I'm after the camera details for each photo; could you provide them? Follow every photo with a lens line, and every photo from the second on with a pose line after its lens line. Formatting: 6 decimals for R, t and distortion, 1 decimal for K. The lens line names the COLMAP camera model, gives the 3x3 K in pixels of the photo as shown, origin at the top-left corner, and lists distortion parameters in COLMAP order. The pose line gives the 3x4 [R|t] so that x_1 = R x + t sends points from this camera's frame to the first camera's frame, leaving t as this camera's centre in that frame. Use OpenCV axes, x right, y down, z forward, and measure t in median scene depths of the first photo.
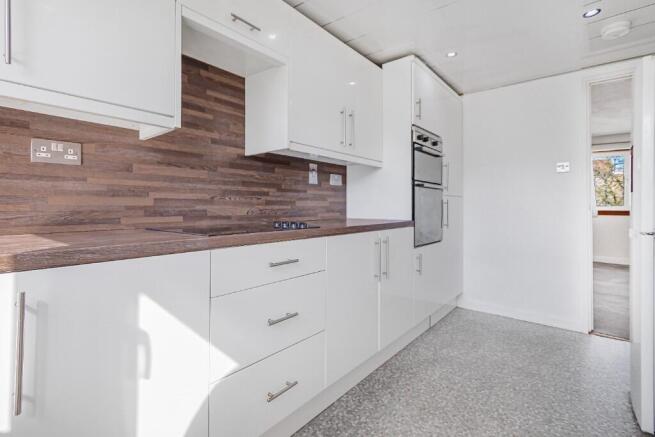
lens RADIAL K [[313.4, 0, 327.1], [0, 313.4, 210.8], [0, 0, 1]] dist [0.002260, 0.000179]
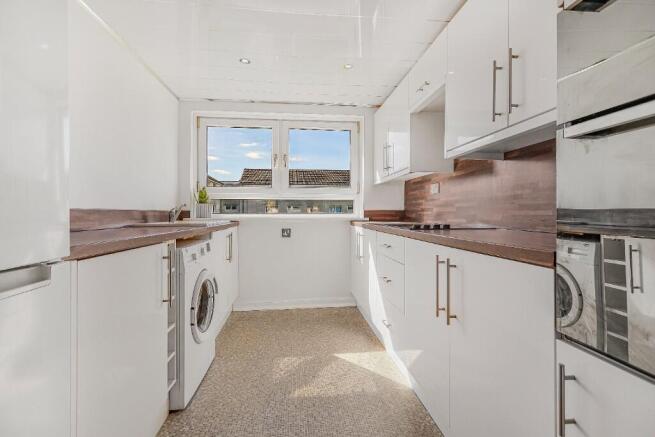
lens RADIAL K [[313.4, 0, 327.1], [0, 313.4, 210.8], [0, 0, 1]] dist [0.002260, 0.000179]
pose [[-0.708002, 0.000747, -0.706210, 0.821592], [0.000376, 1.000000, 0.000681, -0.017206], [0.706211, 0.000216, -0.708002, 1.289700]]
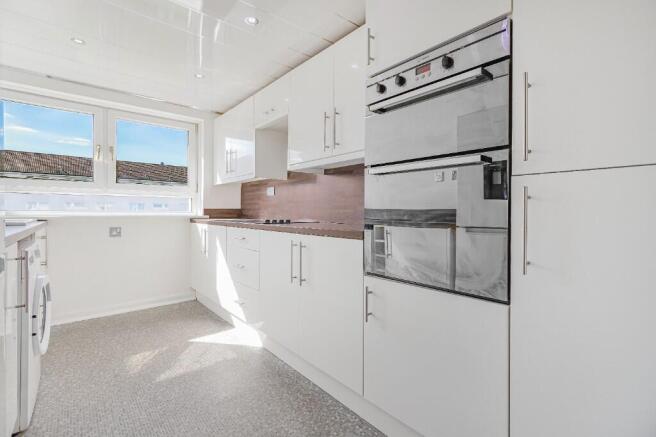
lens RADIAL K [[306.0, 0, 329.3], [0, 306.0, 211.2], [0, 0, 1]] dist [0.000306, 0.000135]
pose [[-0.188070, 0.003049, -0.982151, 1.096976], [-0.007791, 0.999959, 0.004596, -0.016350], [0.982125, 0.008516, -0.188039, 1.269804]]
